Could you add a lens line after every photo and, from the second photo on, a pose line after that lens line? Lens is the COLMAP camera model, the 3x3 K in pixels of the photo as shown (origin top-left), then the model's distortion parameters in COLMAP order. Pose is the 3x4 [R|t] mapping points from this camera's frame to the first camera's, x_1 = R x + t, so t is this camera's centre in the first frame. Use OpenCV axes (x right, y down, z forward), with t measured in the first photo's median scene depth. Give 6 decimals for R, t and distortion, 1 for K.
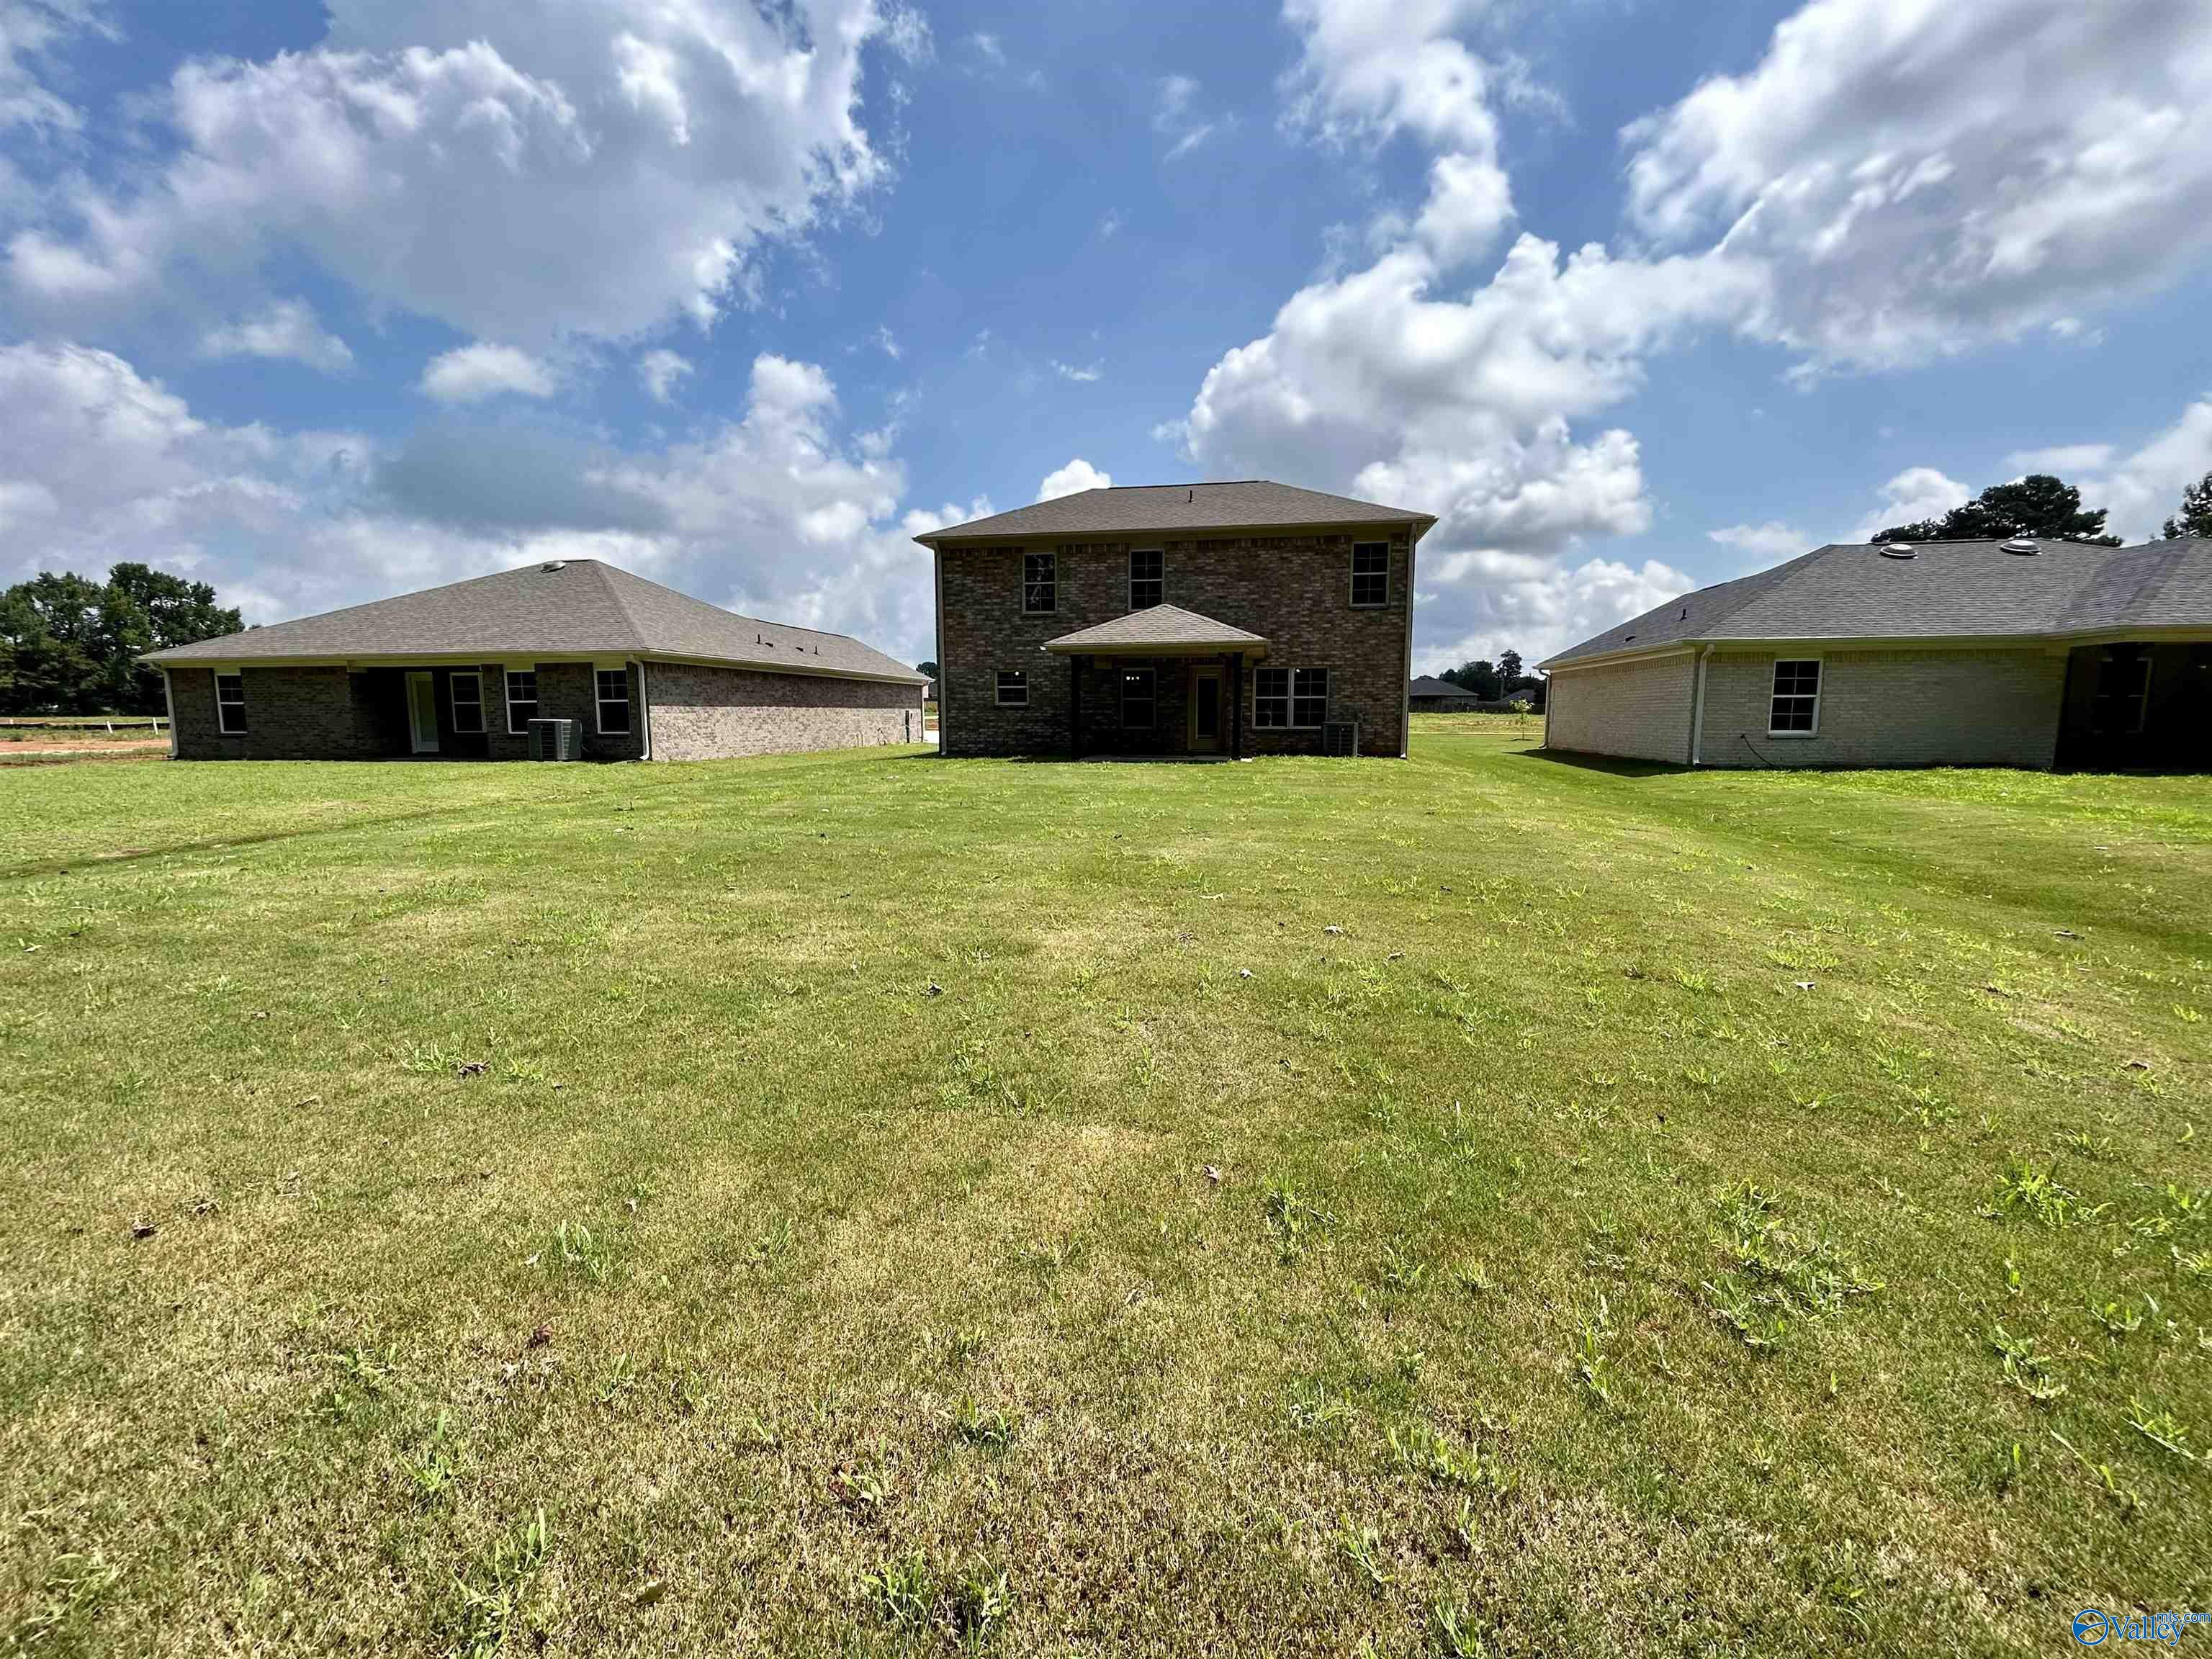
lens RADIAL K [[891.4, 0, 1108.8], [0, 891.4, 821.6], [0, 0, 1]] dist [0.002939, 0.000625]
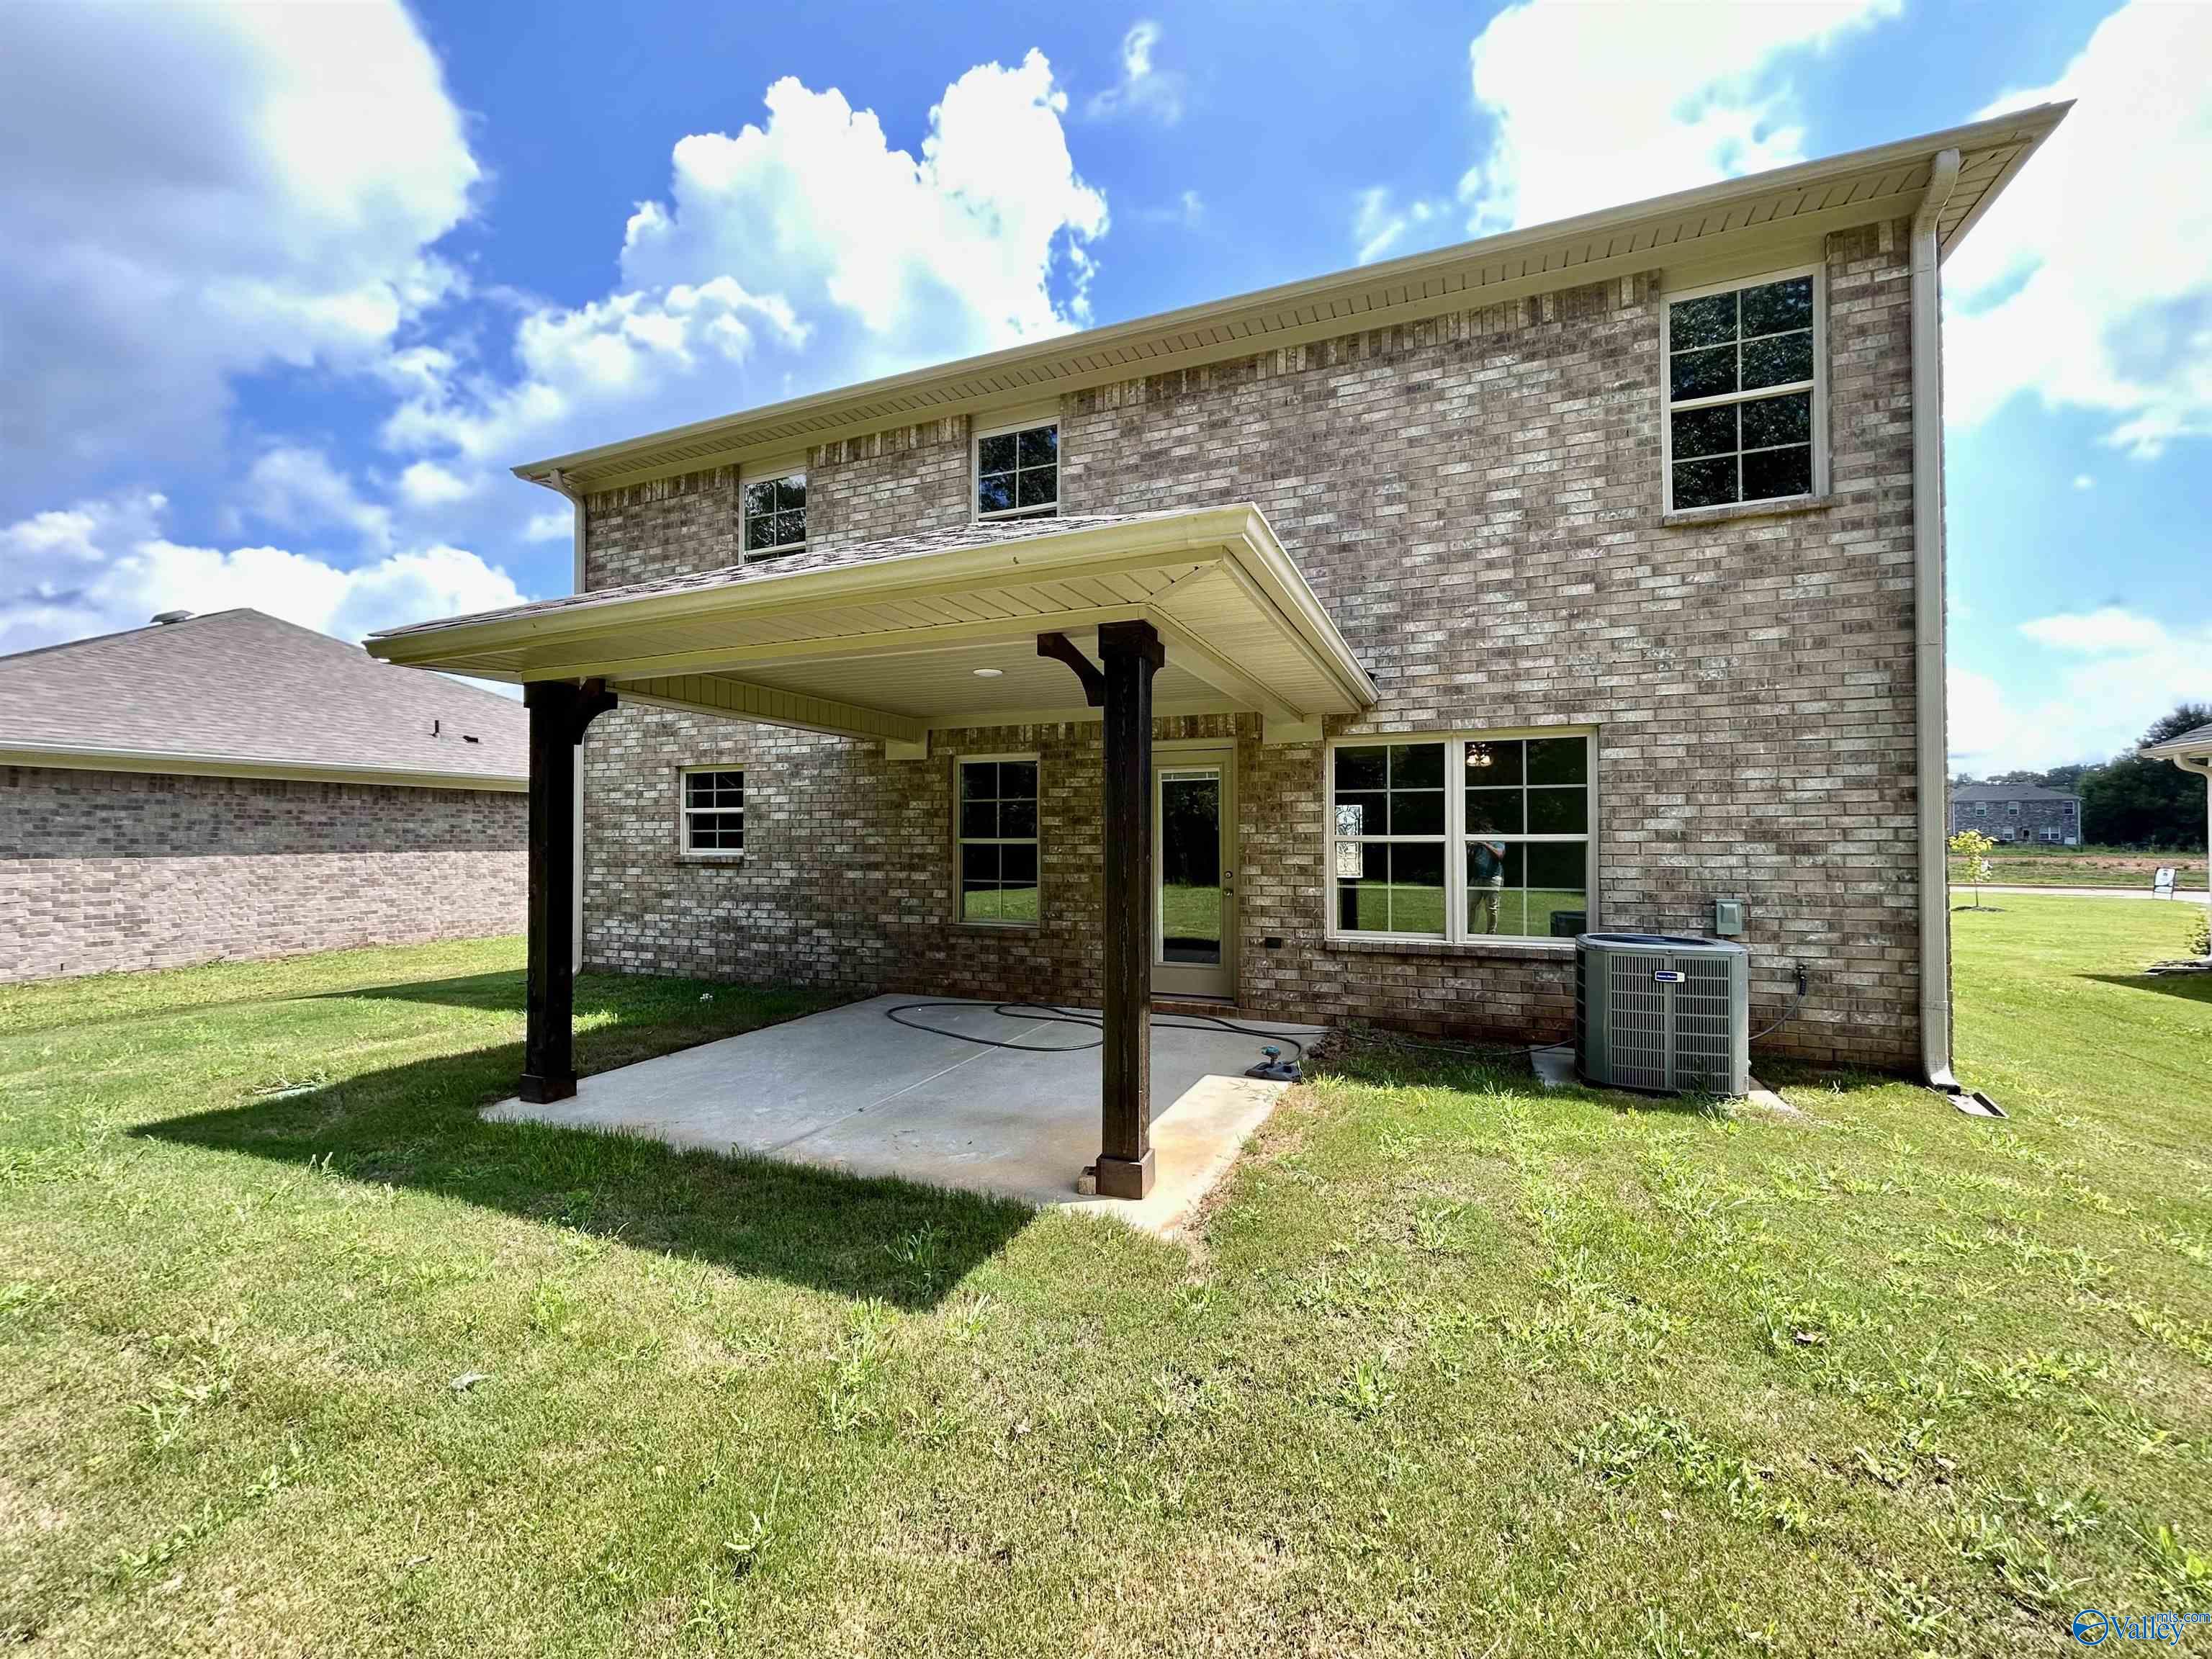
lens RADIAL K [[891.4, 0, 1108.8], [0, 891.4, 821.6], [0, 0, 1]] dist [0.002939, 0.000625]
pose [[0.979029, -0.003837, -0.203685, 0.144851], [-0.025380, 0.989736, -0.140636, -0.095616], [0.202134, 0.142857, 0.968883, 0.657009]]
